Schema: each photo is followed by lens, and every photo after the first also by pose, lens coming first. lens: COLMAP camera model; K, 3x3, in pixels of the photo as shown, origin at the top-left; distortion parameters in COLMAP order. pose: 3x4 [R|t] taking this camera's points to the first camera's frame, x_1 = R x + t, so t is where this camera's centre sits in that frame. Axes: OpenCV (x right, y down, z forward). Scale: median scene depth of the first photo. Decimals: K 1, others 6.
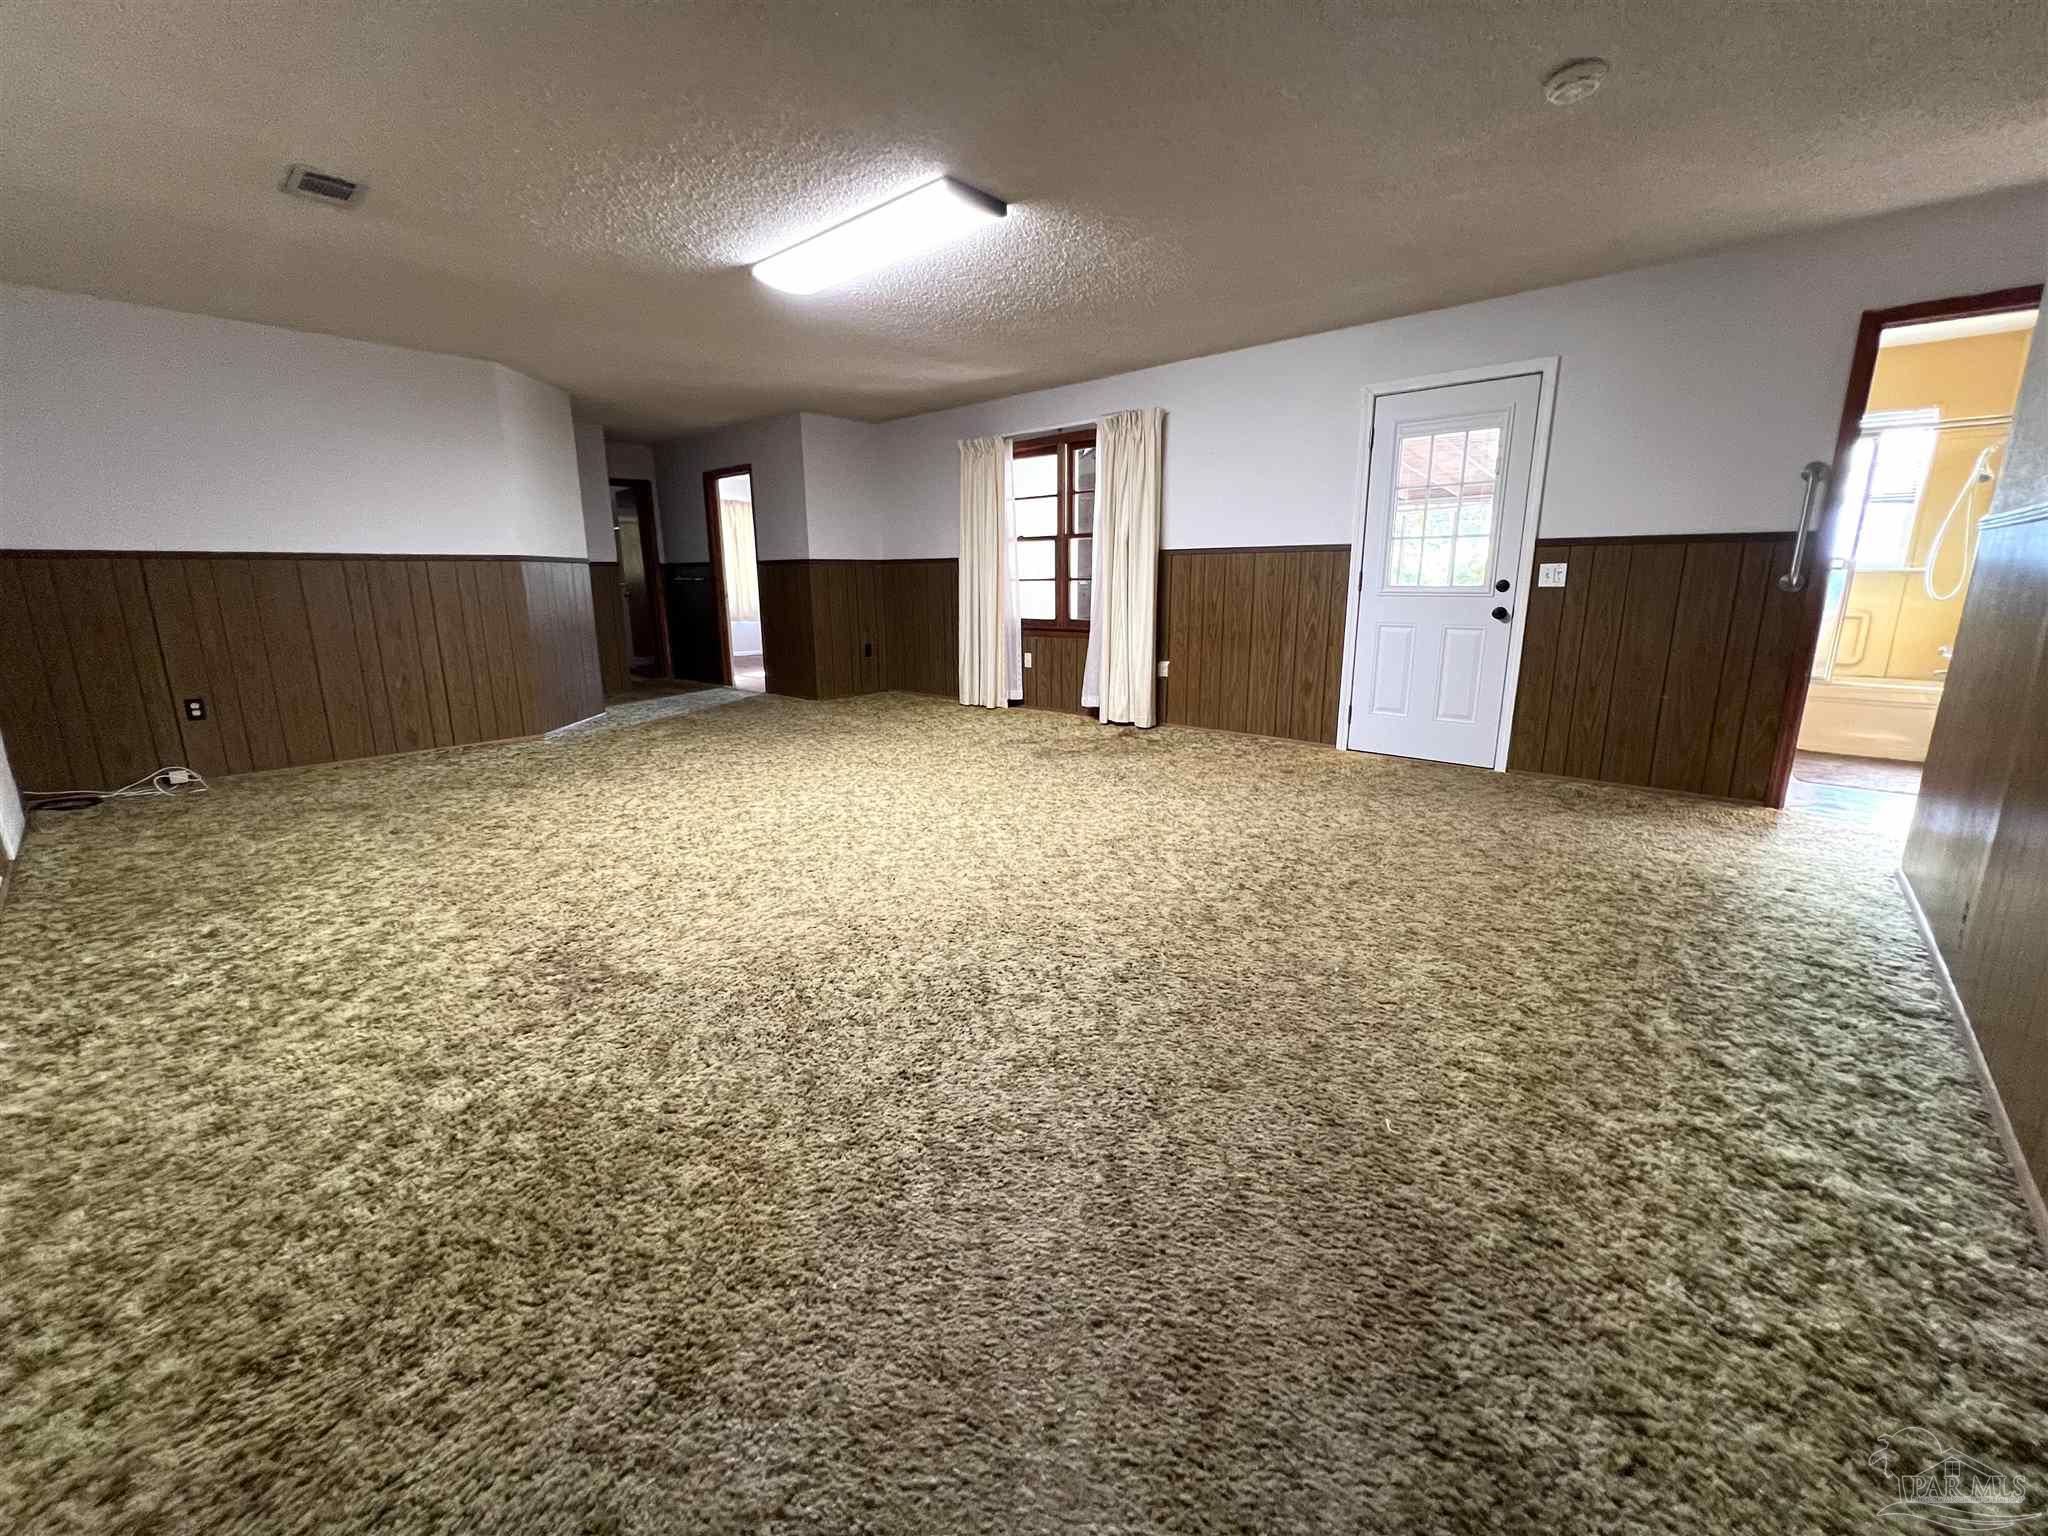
lens RADIAL K [[823.6, 0, 1020.8], [0, 823.6, 764.0], [0, 0, 1]] dist [-0.000936, 0.000844]
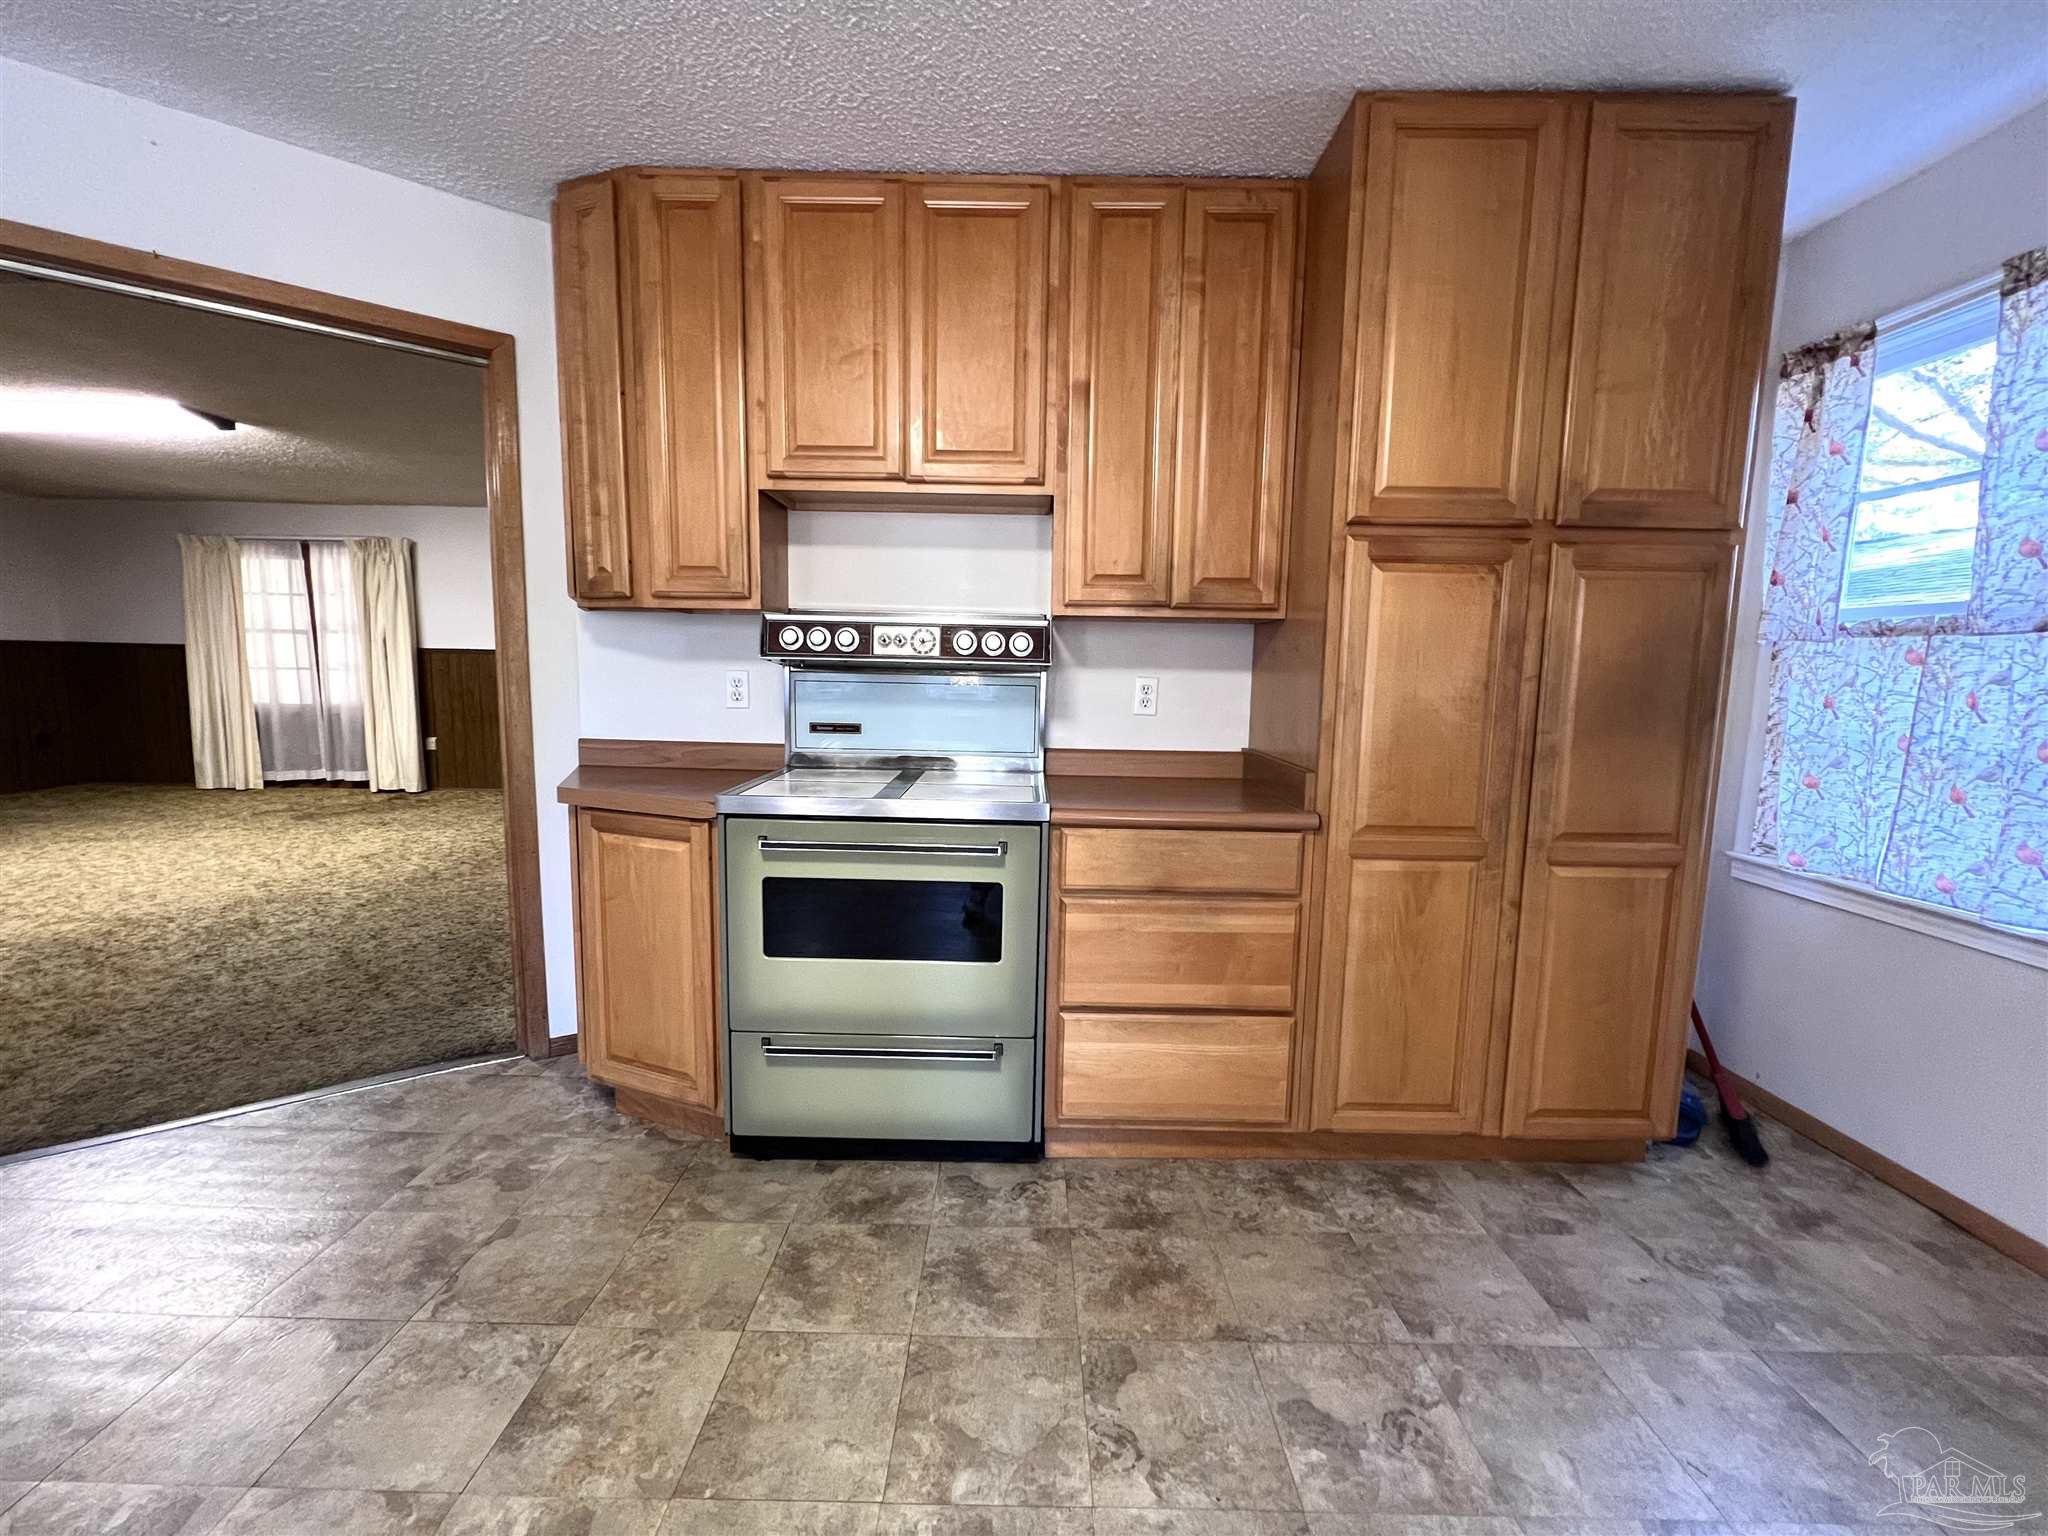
lens RADIAL K [[823.6, 0, 1020.8], [0, 823.6, 764.0], [0, 0, 1]] dist [-0.000936, 0.000844]
pose [[0.741369, -0.055917, 0.668764, 0.003102], [0.123163, 0.990934, -0.053679, 0.096697], [-0.659699, 0.122163, 0.741534, -0.529335]]
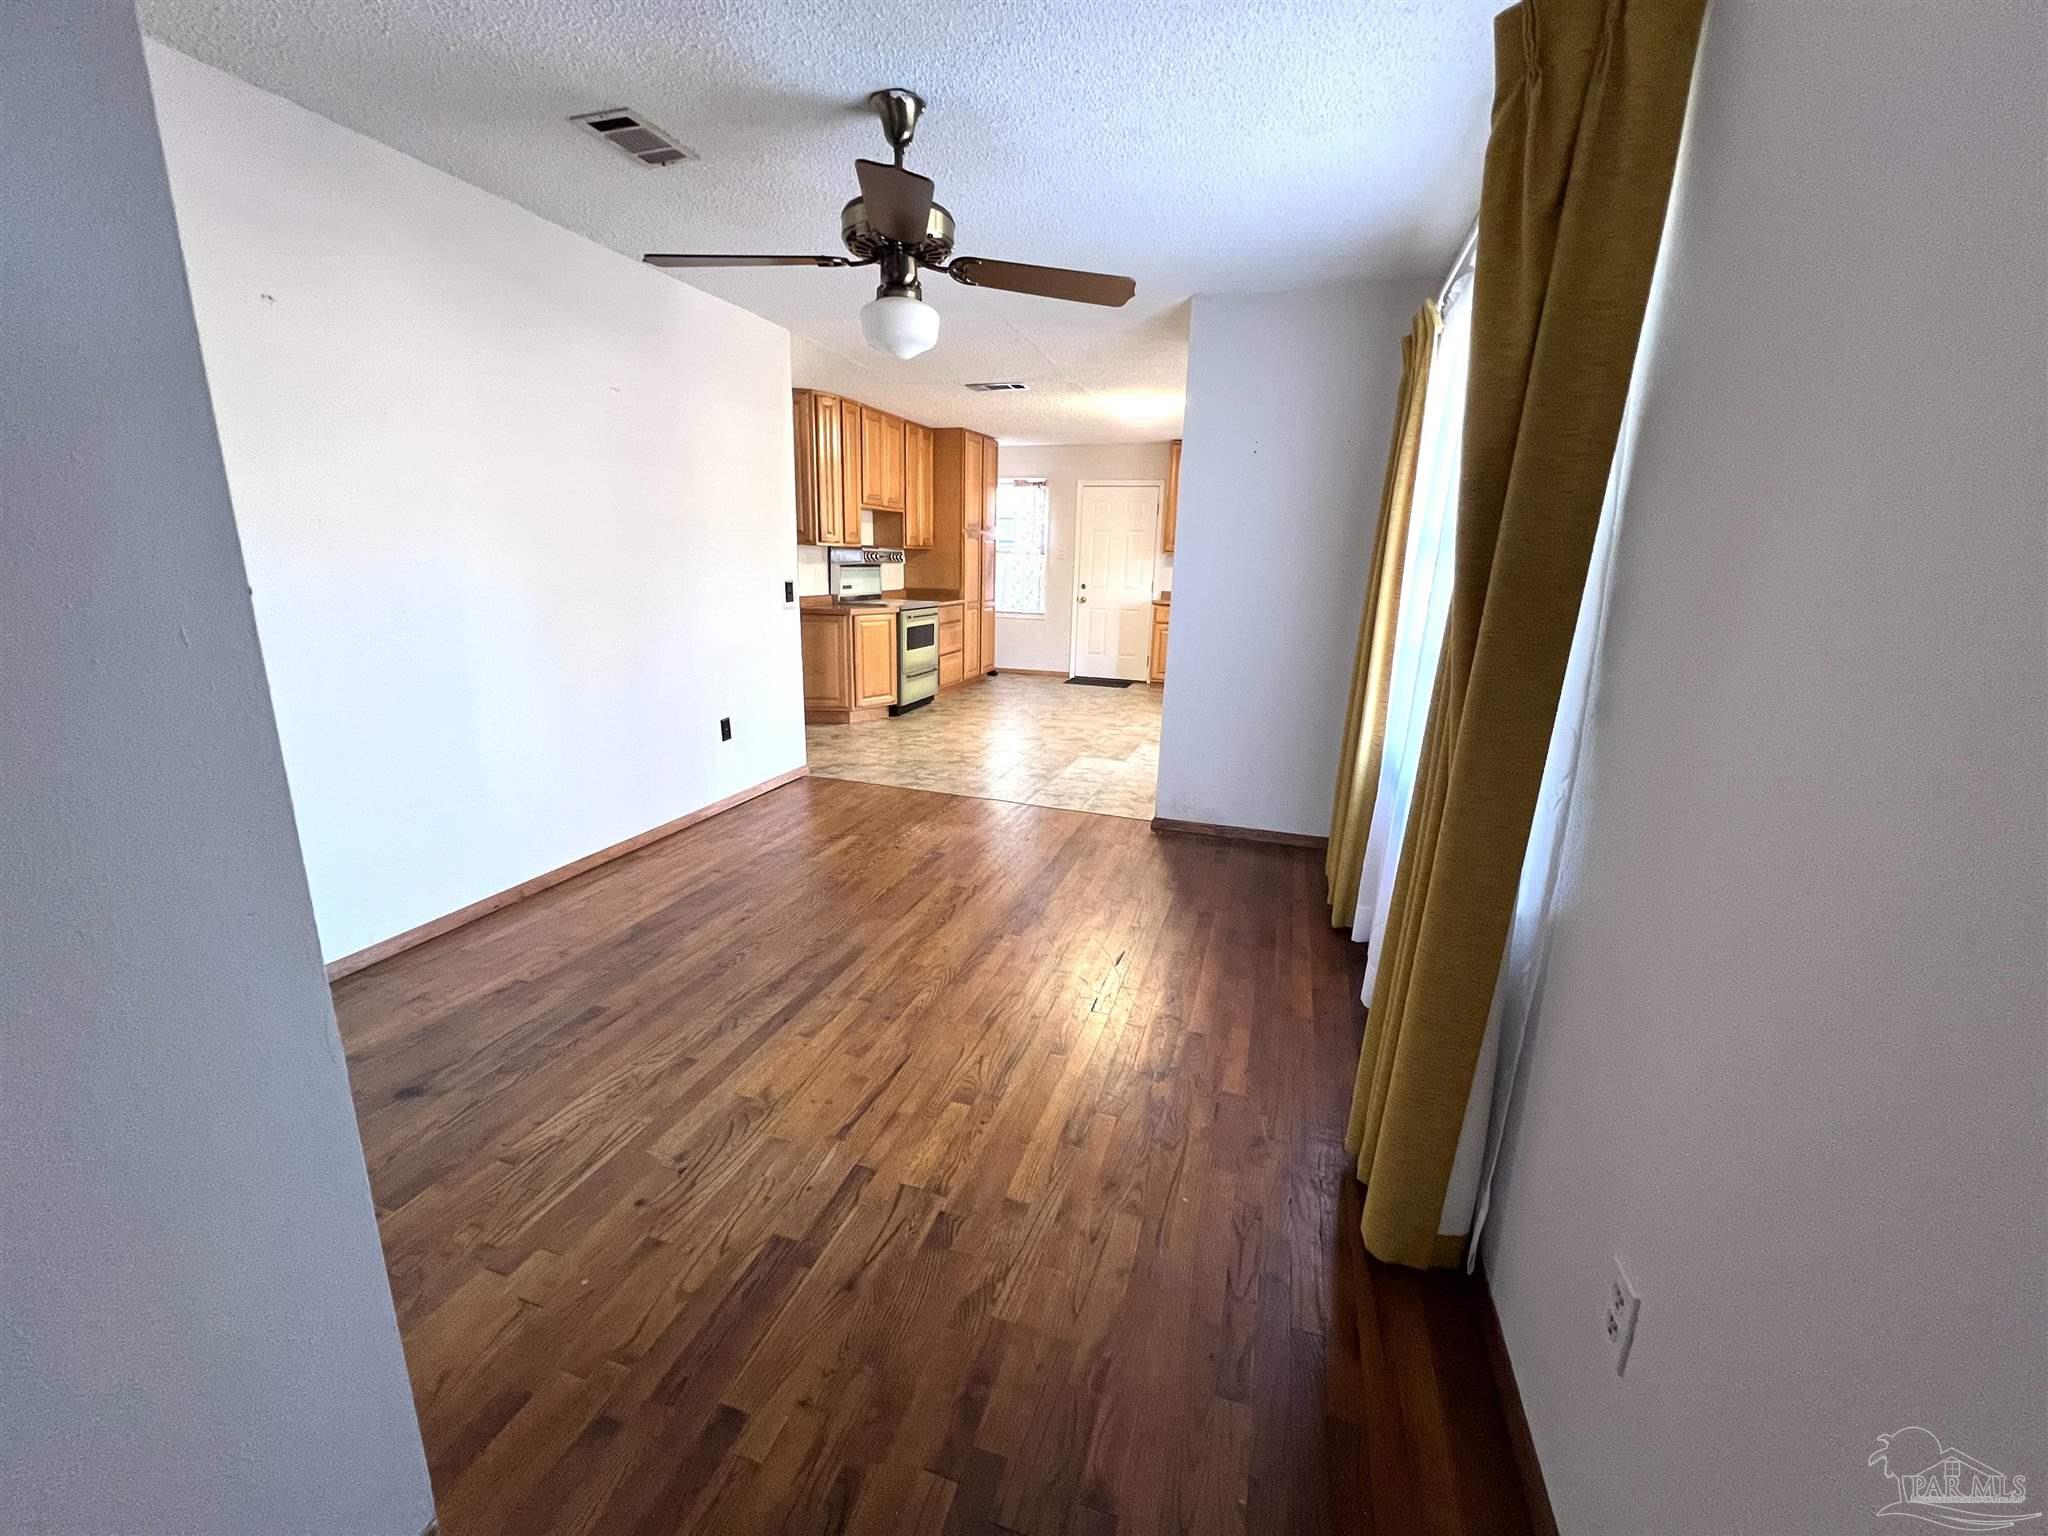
lens RADIAL K [[823.6, 0, 1020.8], [0, 823.6, 764.0], [0, 0, 1]] dist [-0.000936, 0.000844]
pose [[-0.408574, -0.229072, 0.883512, -1.093178], [0.176495, 0.929894, 0.322717, -0.072276], [-0.895498, 0.287789, -0.339500, 0.154741]]
